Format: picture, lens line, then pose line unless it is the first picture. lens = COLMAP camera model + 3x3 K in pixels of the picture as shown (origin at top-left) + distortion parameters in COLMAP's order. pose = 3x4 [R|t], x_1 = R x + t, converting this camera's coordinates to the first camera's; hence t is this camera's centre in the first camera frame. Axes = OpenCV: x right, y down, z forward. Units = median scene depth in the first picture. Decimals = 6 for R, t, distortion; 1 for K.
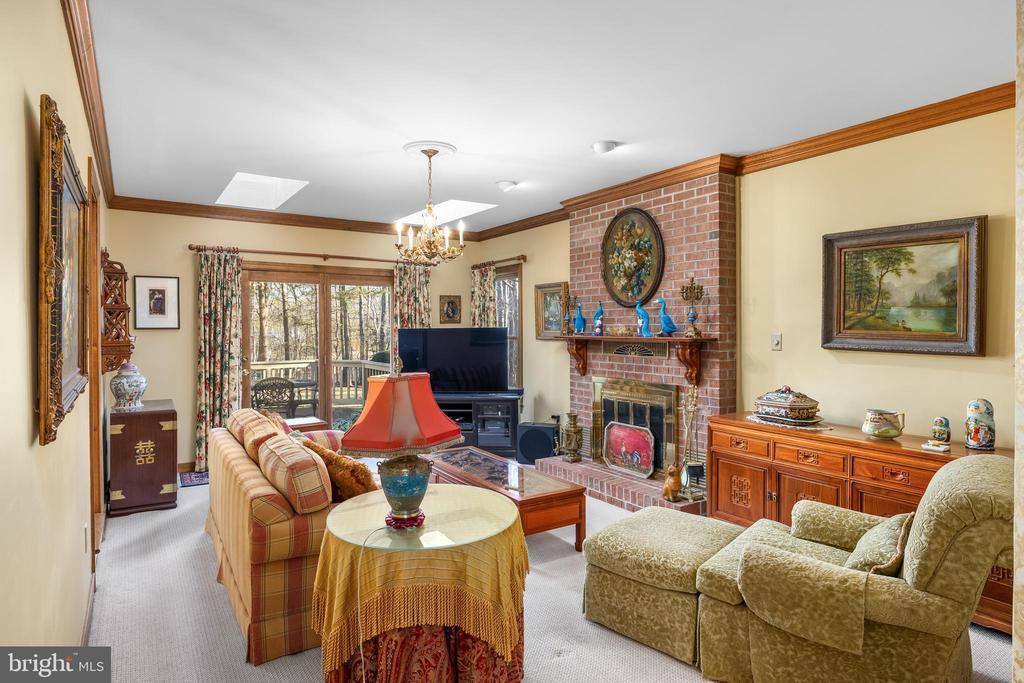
lens RADIAL K [[579.1, 0, 511.7], [0, 579.1, 341.7], [0, 0, 1]] dist [-0.000729, 0.000229]
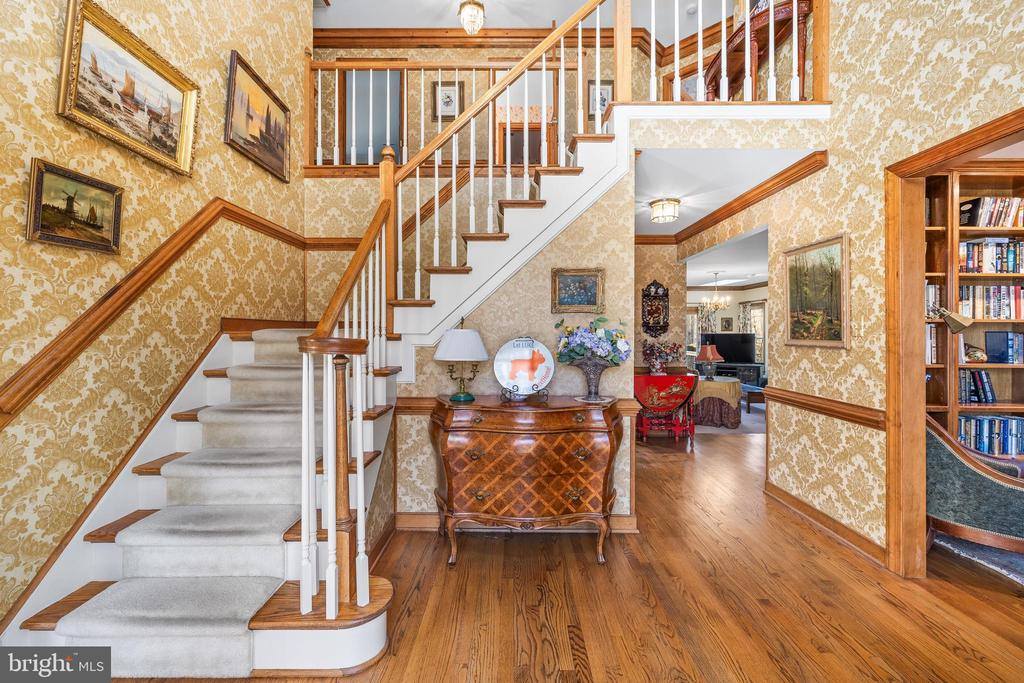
lens RADIAL K [[430.1, 0, 512.2], [0, 430.1, 337.7], [0, 0, 1]] dist [-0.003400, 0.001046]
pose [[0.834627, -0.000815, -0.550814, 0.101396], [-0.002835, 0.999979, -0.005775, 0.001554], [0.550808, 0.006381, 0.834608, -0.708506]]
